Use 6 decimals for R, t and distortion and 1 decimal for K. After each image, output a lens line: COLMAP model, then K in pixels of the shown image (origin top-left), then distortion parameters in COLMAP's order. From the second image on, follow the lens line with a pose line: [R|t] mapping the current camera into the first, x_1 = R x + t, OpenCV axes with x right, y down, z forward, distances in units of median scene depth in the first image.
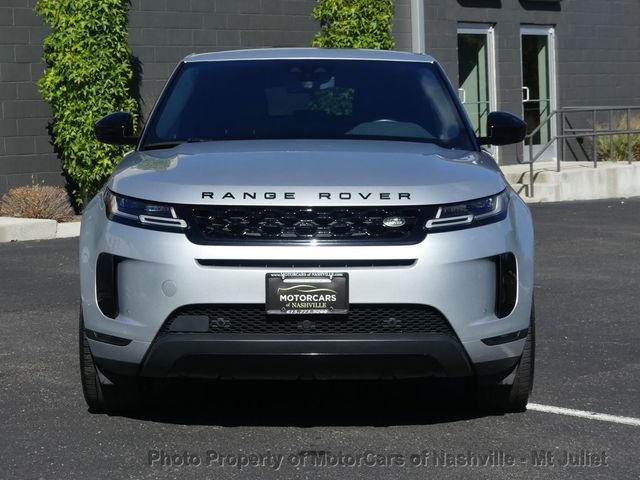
lens RADIAL K [[1520.1, 0, 320.0], [0, 1520.1, 240.0], [0, 0, 1]] dist [-0.107588, 0.149423]
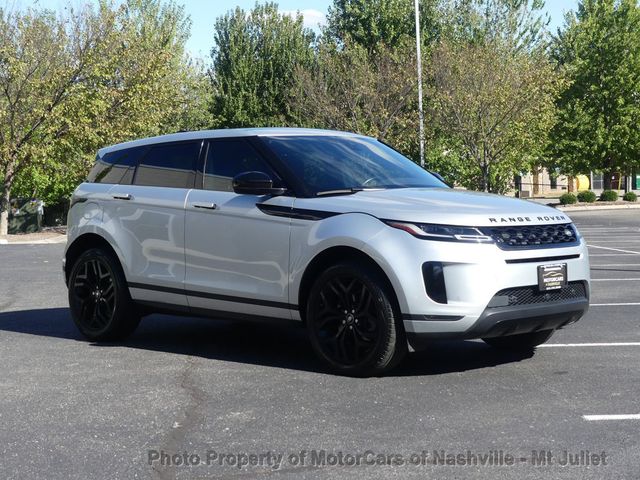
lens RADIAL K [[1203.5, 0, 320.0], [0, 1203.5, 240.0], [0, 0, 1]] dist [-0.041678, -0.140130]
pose [[0.711955, -0.036361, 0.701283, -1.082986], [0.065034, 0.997781, -0.014290, -0.002691], [-0.699207, 0.055781, 0.712740, 0.235926]]
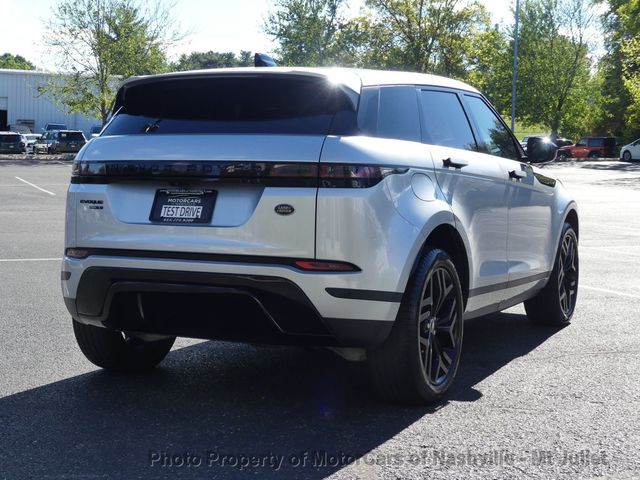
lens RADIAL K [[1054.0, 0, 320.0], [0, 1054.0, 240.0], [0, 0, 1]] dist [-0.020002, -0.038913]
pose [[-0.904174, -0.027897, 0.426252, -0.439980], [0.033977, 0.990007, 0.136866, -0.157288], [-0.425811, 0.138233, -0.894191, 2.375057]]
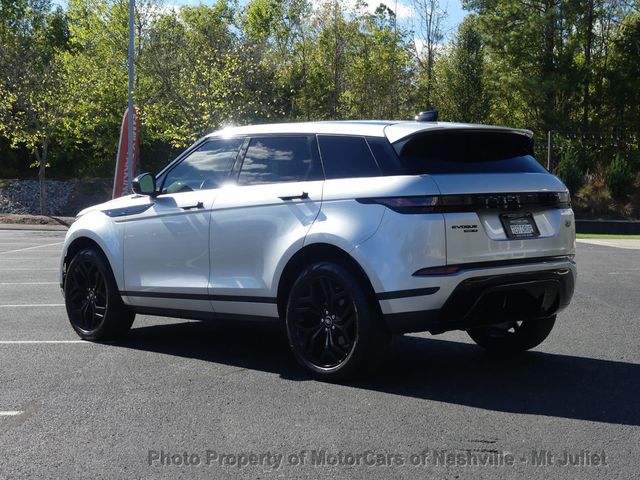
lens RADIAL K [[1089.0, 0, 320.0], [0, 1089.0, 240.0], [0, 0, 1]] dist [0.027819, -0.000035]
pose [[-0.735828, 0.053271, -0.675070, 0.899712], [-0.032608, 0.992957, 0.113899, -0.184409], [0.676383, 0.105823, -0.728909, 2.393860]]
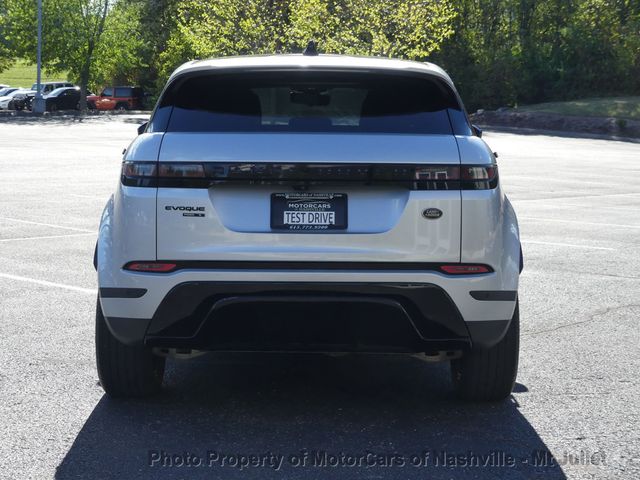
lens RADIAL K [[1203.5, 0, 320.0], [0, 1203.5, 240.0], [0, 0, 1]] dist [-0.041678, -0.140130]
pose [[-0.999893, 0.001219, -0.014550, -0.007246], [-0.001388, 0.984068, 0.177785, -0.206263], [0.014535, 0.177786, -0.983962, 2.530625]]
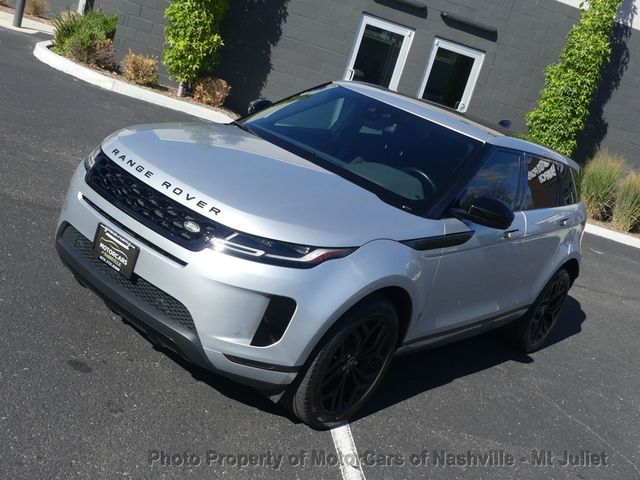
lens RADIAL K [[735.1, 0, 320.0], [0, 735.1, 240.0], [0, 0, 1]] dist [0.010243, -0.097340]
pose [[0.731632, 0.408064, -0.546075, 0.430623], [-0.362818, 0.911261, 0.194851, -0.147470], [0.577129, 0.055566, 0.814761, 0.592822]]
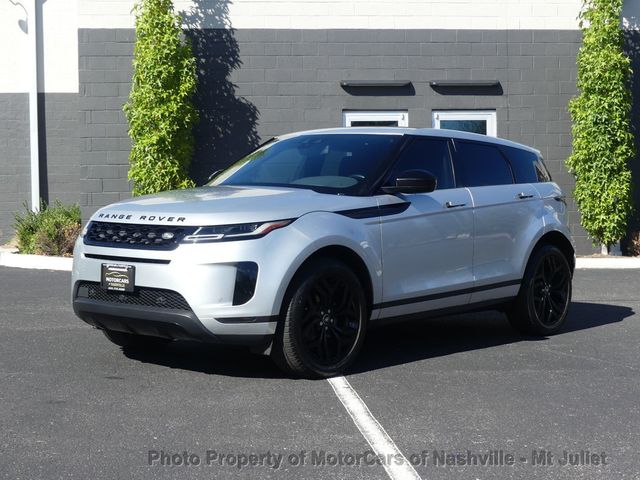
lens RADIAL K [[1075.8, 0, 320.0], [0, 1075.8, 240.0], [0, 0, 1]] dist [-0.022881, -0.022454]
pose [[0.751293, 0.041081, -0.658689, 0.878176], [-0.065791, 0.997751, -0.012813, -0.003683], [0.656681, 0.052962, 0.752306, 0.278657]]
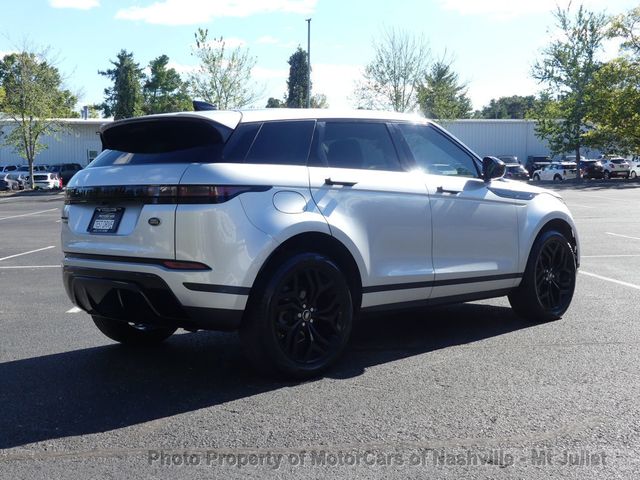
lens RADIAL K [[845.0, 0, 320.0], [0, 845.0, 240.0], [0, 0, 1]] dist [0.008686, 0.002927]
pose [[-0.707003, -0.017736, 0.706988, -0.755078], [0.080066, 0.991251, 0.104935, -0.129604], [-0.702664, 0.130795, -0.699397, 2.151631]]
